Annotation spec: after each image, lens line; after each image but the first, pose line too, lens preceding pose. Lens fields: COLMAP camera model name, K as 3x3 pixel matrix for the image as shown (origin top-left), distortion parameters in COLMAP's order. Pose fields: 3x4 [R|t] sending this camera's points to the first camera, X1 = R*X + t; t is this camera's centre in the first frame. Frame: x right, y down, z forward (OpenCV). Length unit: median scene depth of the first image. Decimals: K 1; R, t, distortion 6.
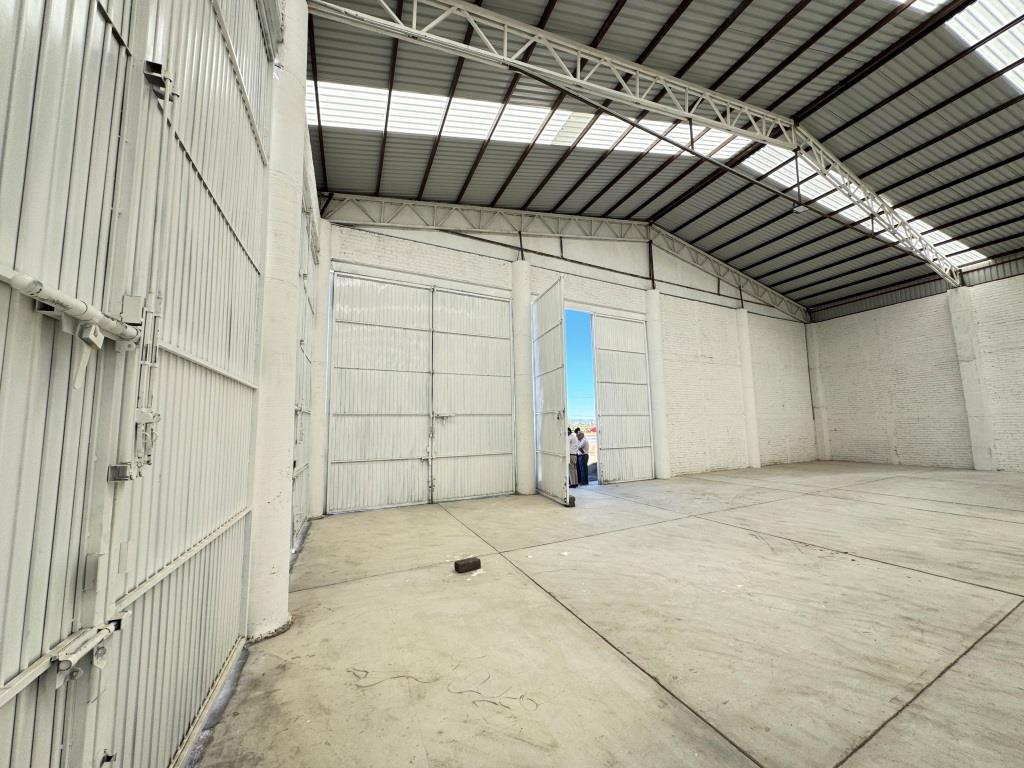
lens RADIAL K [[408.0, 0, 512.1], [0, 408.0, 383.1], [0, 0, 1]] dist [-0.003427, 0.000783]
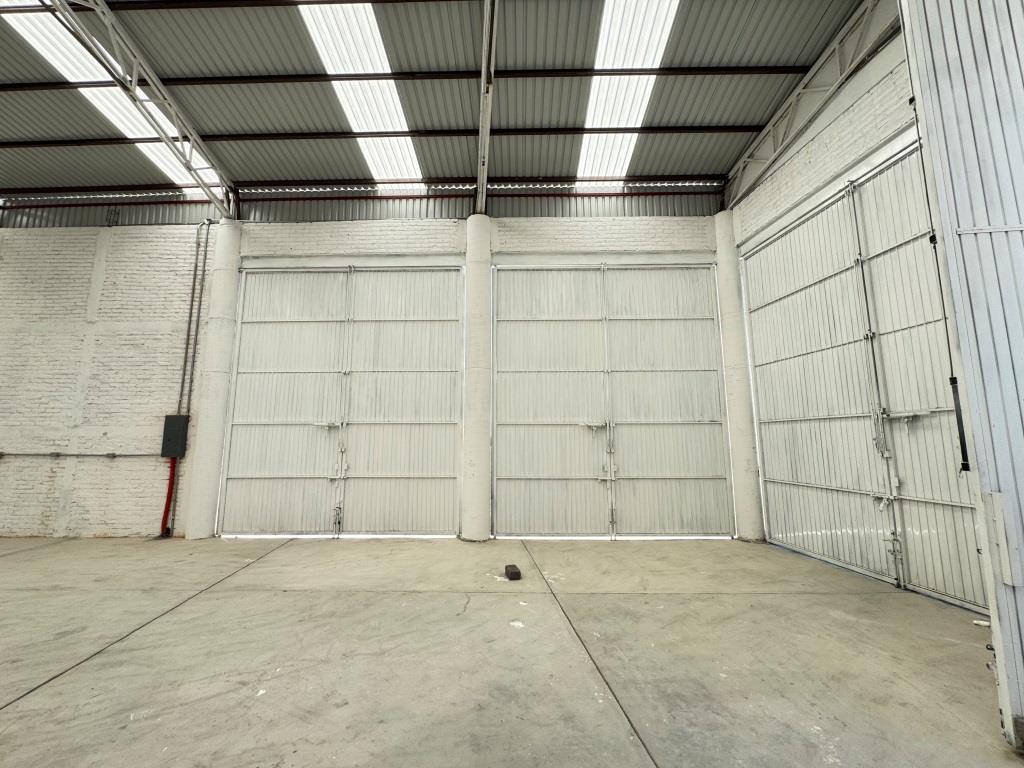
lens RADIAL K [[388.6, 0, 498.2], [0, 388.6, 392.8], [0, 0, 1]] dist [-0.011928, 0.000222]
pose [[-0.381671, -0.098741, -0.919009, 0.895739], [0.108326, 0.982647, -0.150567, 0.139469], [0.917929, -0.157019, -0.364351, 1.437115]]
